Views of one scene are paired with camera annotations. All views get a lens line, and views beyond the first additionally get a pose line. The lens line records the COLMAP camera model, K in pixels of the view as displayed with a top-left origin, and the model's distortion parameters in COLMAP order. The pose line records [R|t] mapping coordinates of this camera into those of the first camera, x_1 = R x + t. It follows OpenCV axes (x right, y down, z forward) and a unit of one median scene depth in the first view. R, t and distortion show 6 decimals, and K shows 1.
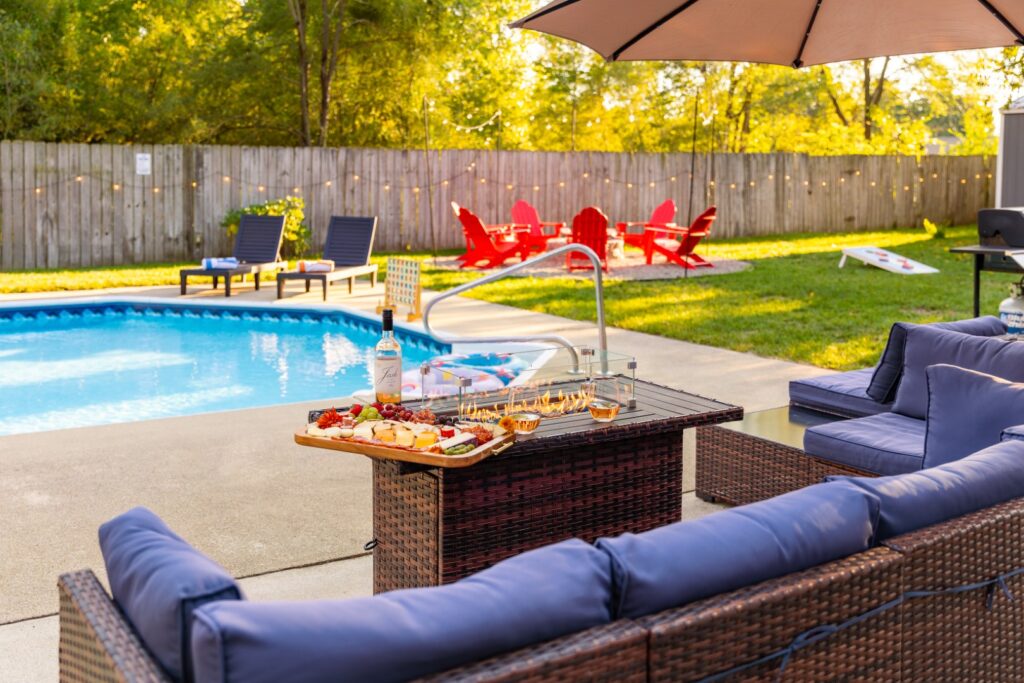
lens RADIAL K [[1088.9, 0, 497.6], [0, 1088.9, 284.2], [0, 0, 1]] dist [0.022948, 0.000000]
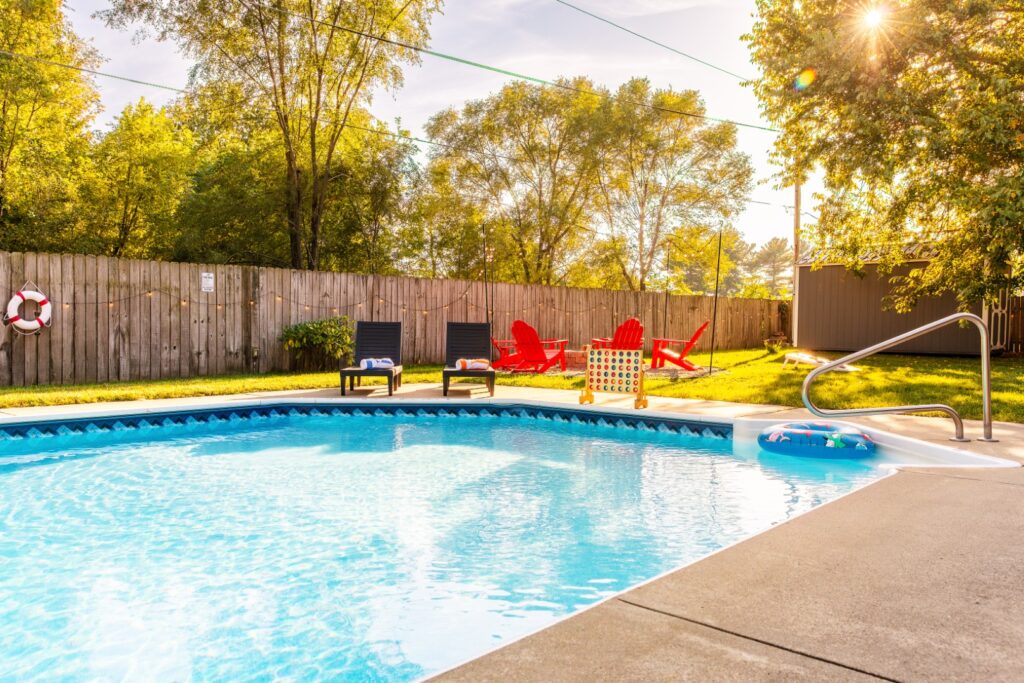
lens RADIAL K [[777.4, 0, 510.6], [0, 777.4, 366.8], [0, 0, 1]] dist [-0.001826, 0.006785]
pose [[0.962139, -0.014428, 0.272179, -0.256040], [0.028551, 0.998439, -0.048001, 0.017261], [-0.271061, 0.053955, 0.961049, 0.203641]]
